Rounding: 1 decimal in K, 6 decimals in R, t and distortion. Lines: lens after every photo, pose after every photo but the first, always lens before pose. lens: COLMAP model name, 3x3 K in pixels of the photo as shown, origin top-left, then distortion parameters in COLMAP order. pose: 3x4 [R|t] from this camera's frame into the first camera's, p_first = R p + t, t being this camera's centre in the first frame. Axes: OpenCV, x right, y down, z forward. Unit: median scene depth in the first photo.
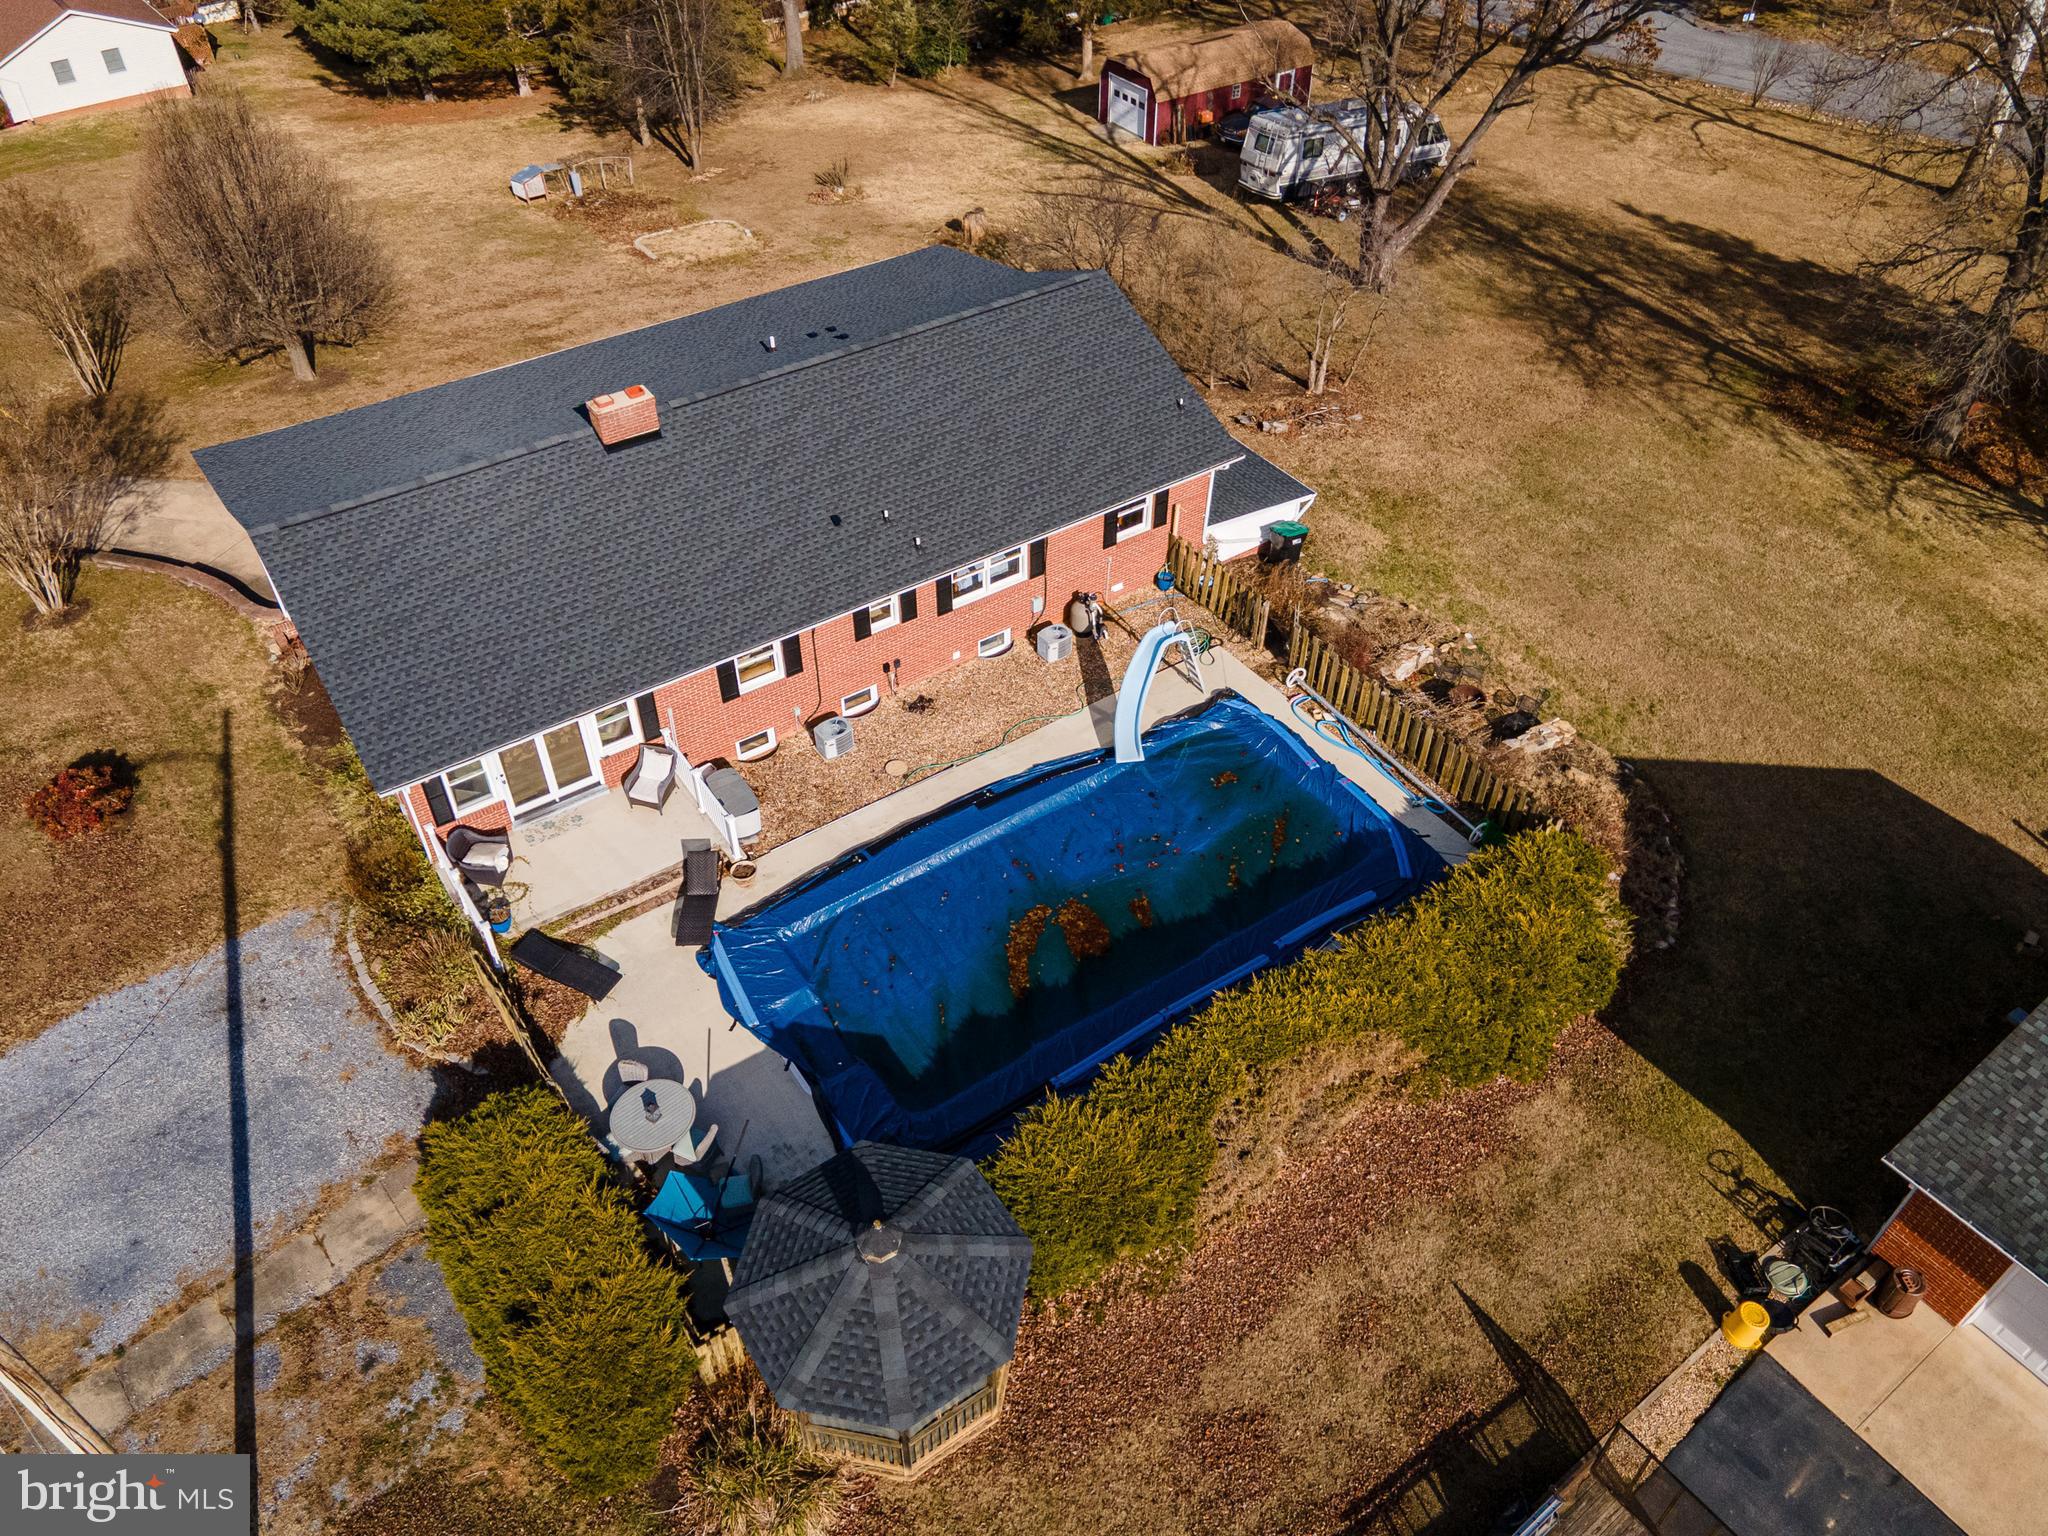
lens RADIAL K [[1498.1, 0, 1031.6], [0, 1498.1, 764.4], [0, 0, 1]] dist [0.025671, 0.024284]
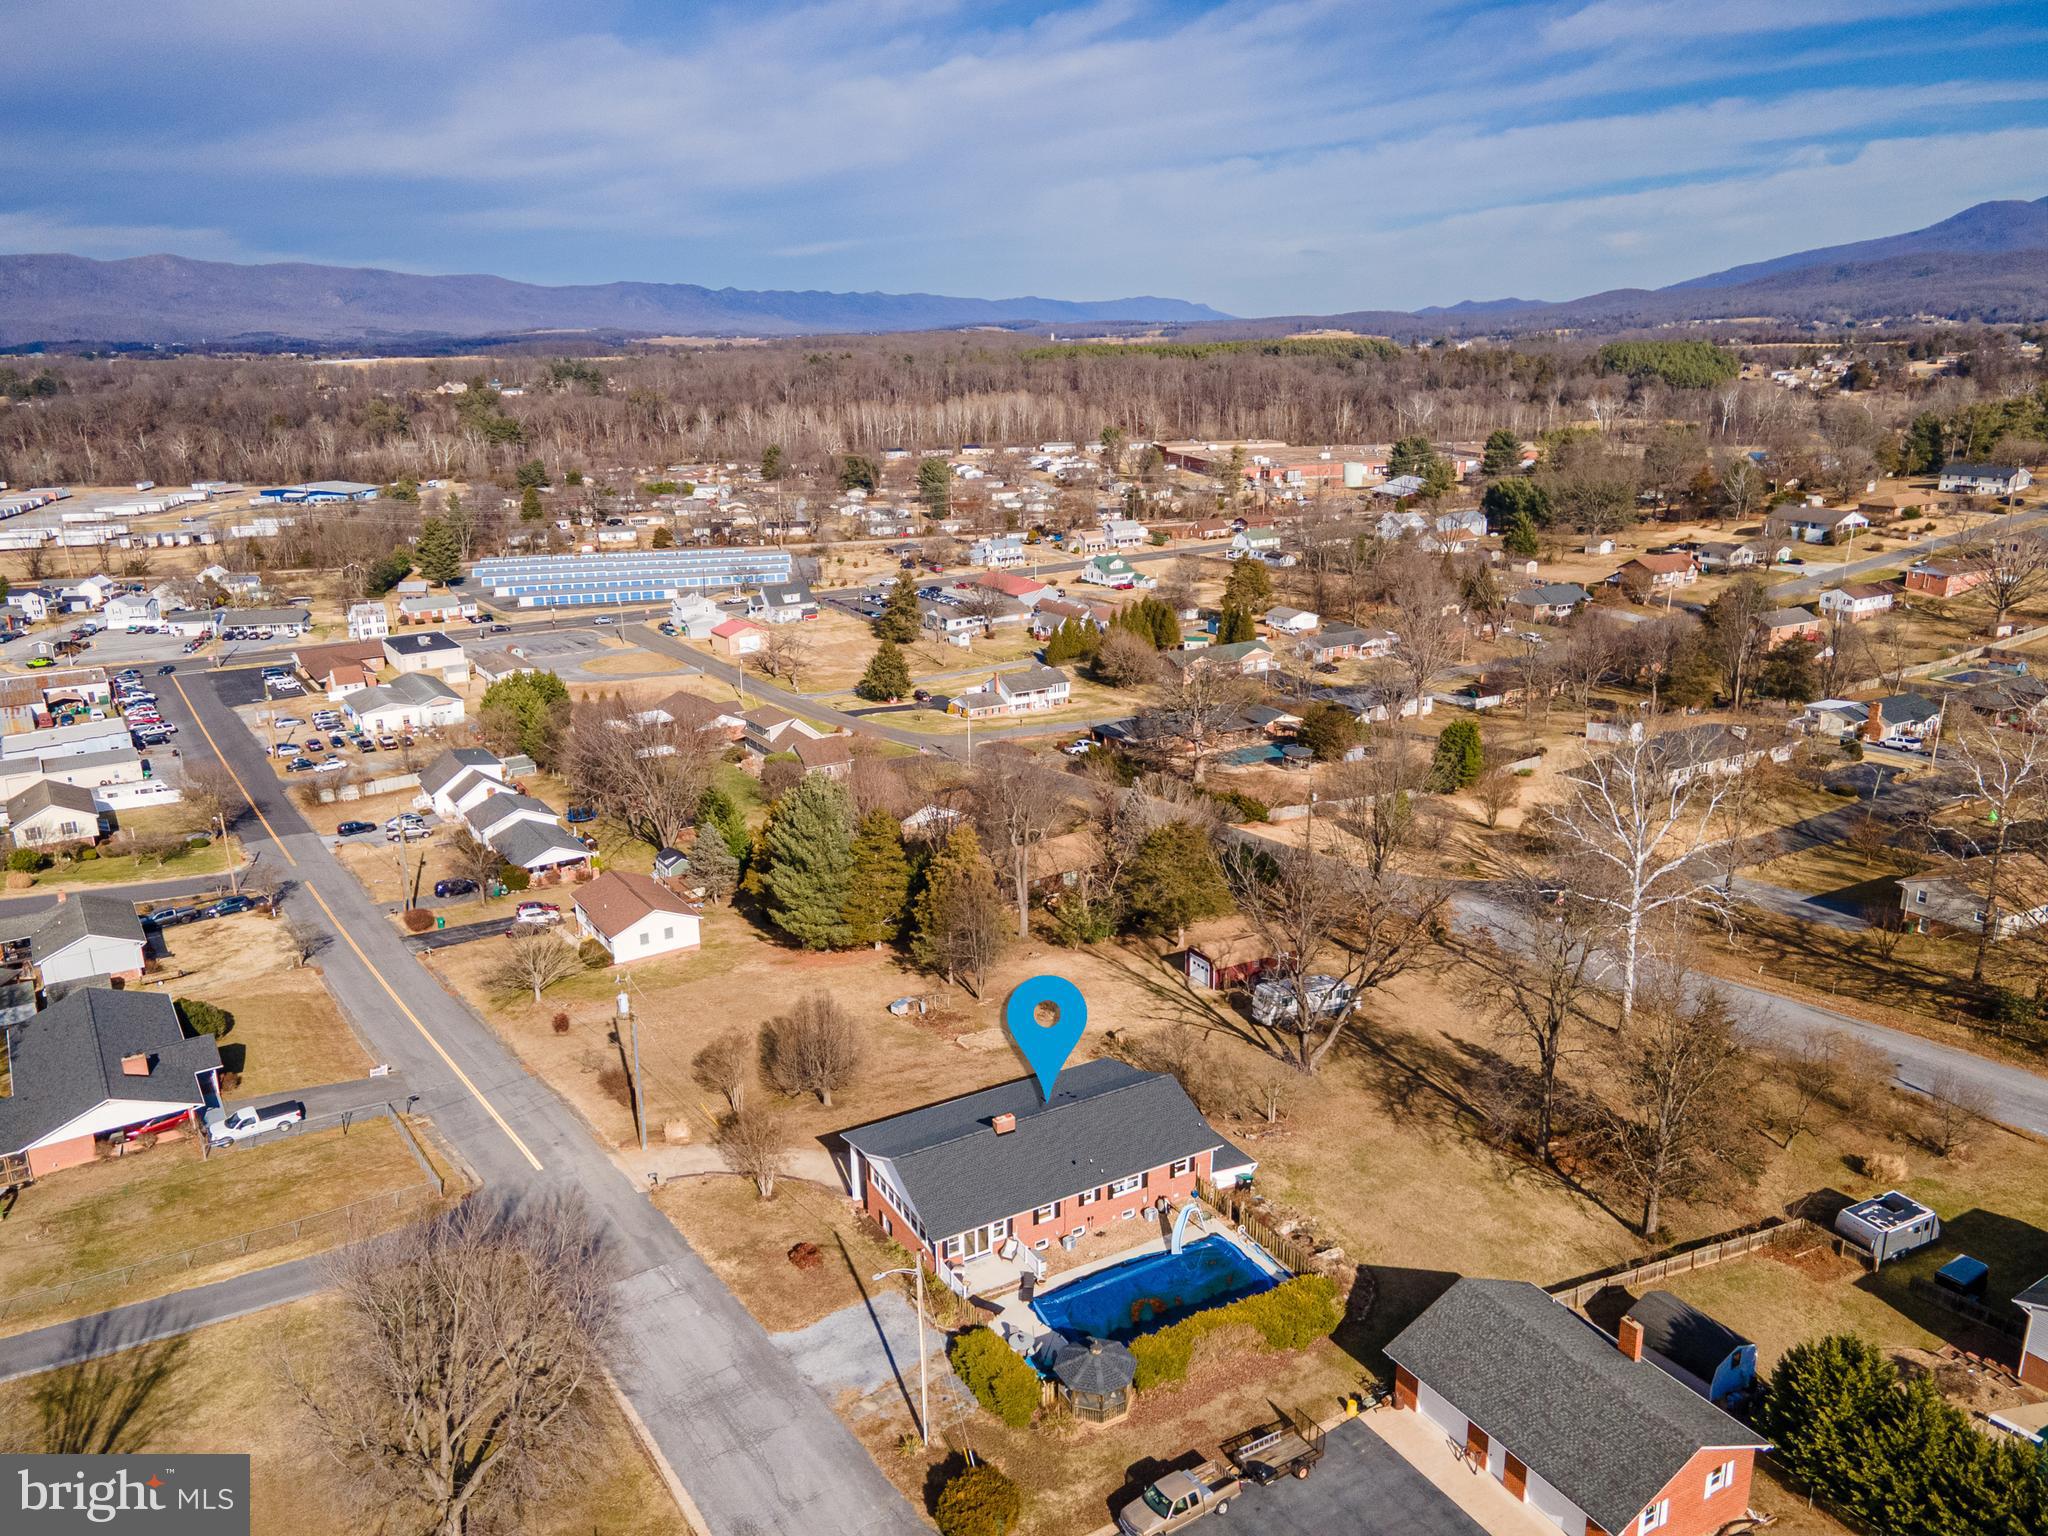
lens RADIAL K [[1498.1, 0, 1040.6], [0, 1498.1, 781.0], [0, 0, 1]] dist [0.025671, 0.024284]
pose [[0.996708, 0.010091, -0.080441, 0.028678], [-0.044425, 0.897974, -0.437801, 0.427284], [0.067816, 0.439934, 0.895466, -1.834384]]
